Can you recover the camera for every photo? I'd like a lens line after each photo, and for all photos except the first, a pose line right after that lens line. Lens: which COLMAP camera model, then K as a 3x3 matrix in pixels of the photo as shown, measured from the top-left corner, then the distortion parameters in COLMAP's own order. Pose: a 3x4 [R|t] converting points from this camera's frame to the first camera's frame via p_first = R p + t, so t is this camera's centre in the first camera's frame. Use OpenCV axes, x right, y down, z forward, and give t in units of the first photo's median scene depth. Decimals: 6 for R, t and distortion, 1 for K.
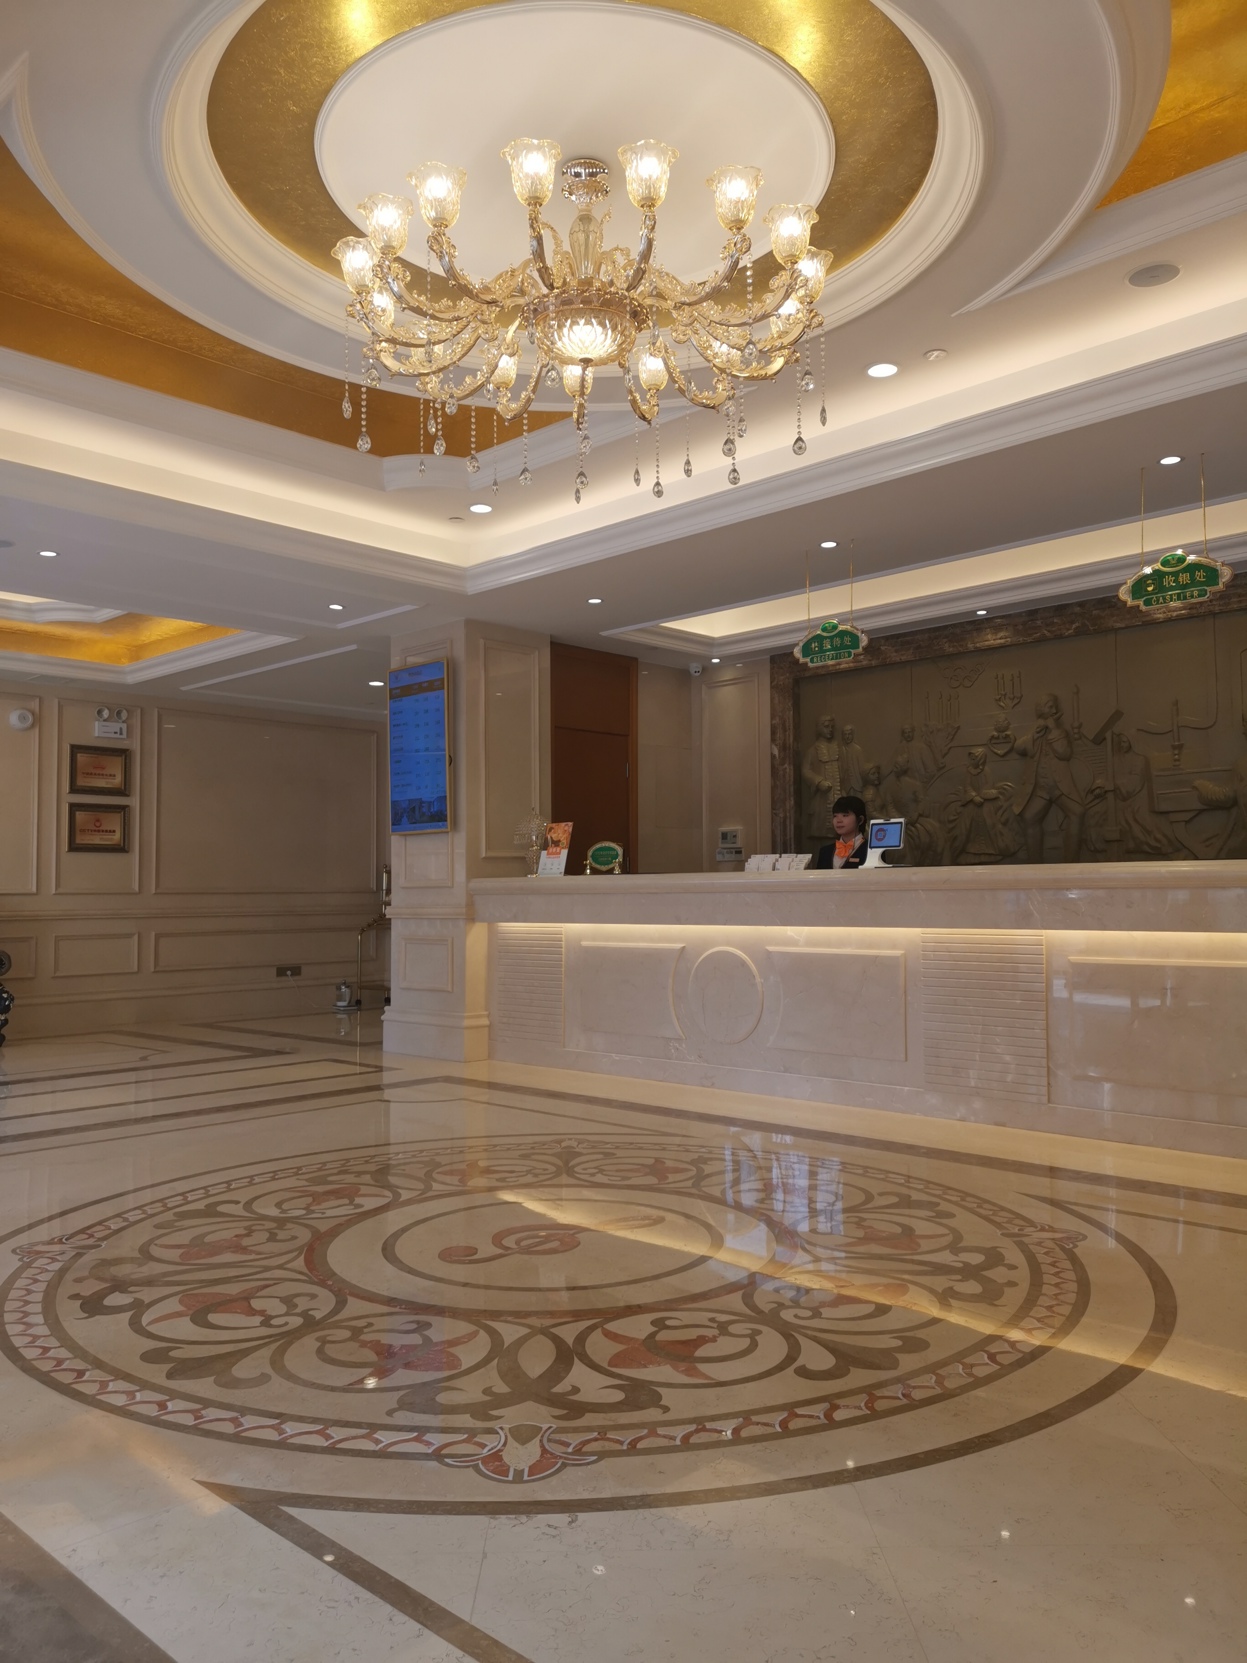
lens RADIAL K [[1273.5, 0, 624.9], [0, 1273.5, 837.6], [0, 0, 1]] dist [0.072718, -0.073962]
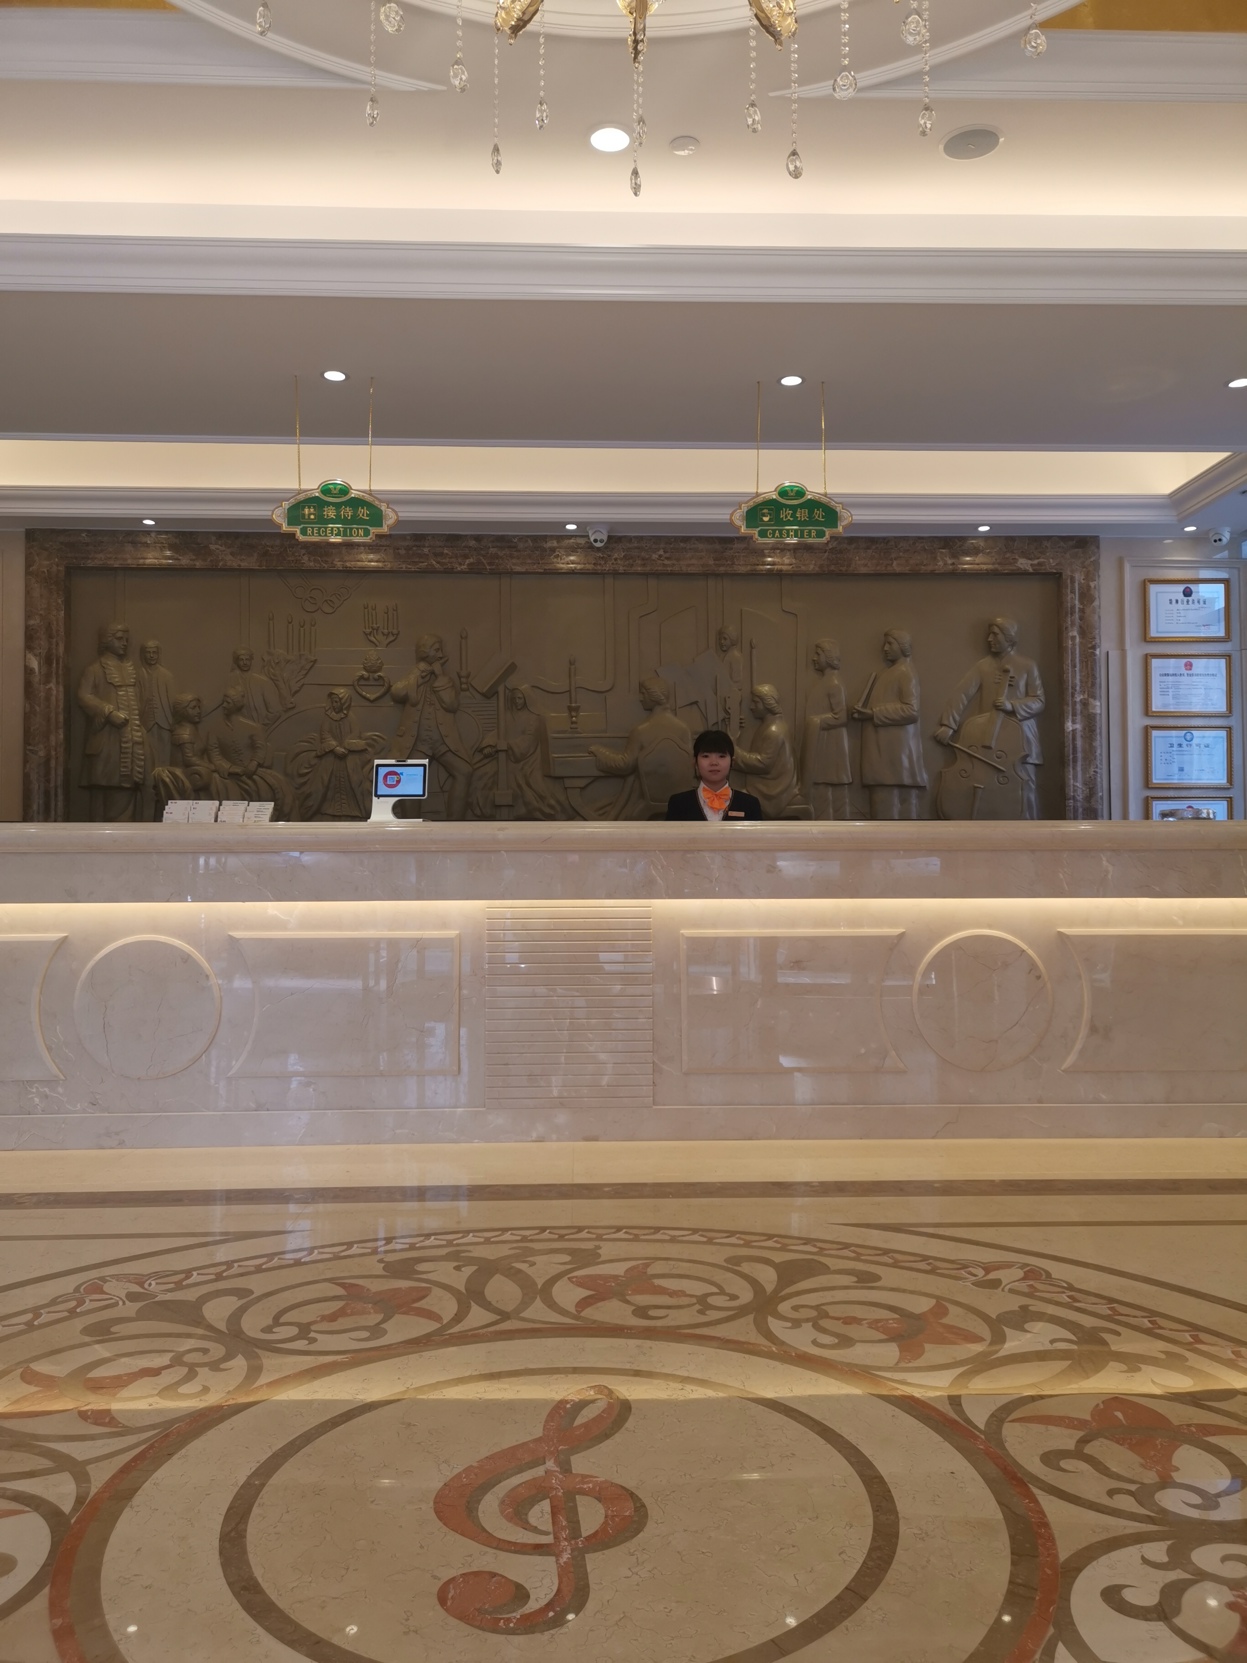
lens RADIAL K [[1273.5, 0, 624.9], [0, 1273.5, 837.6], [0, 0, 1]] dist [0.072718, -0.073962]
pose [[0.690529, 0.027734, 0.722772, -0.219037], [-0.035849, 0.999349, -0.004096, 0.026531], [-0.722415, -0.023082, 0.691074, 0.328146]]
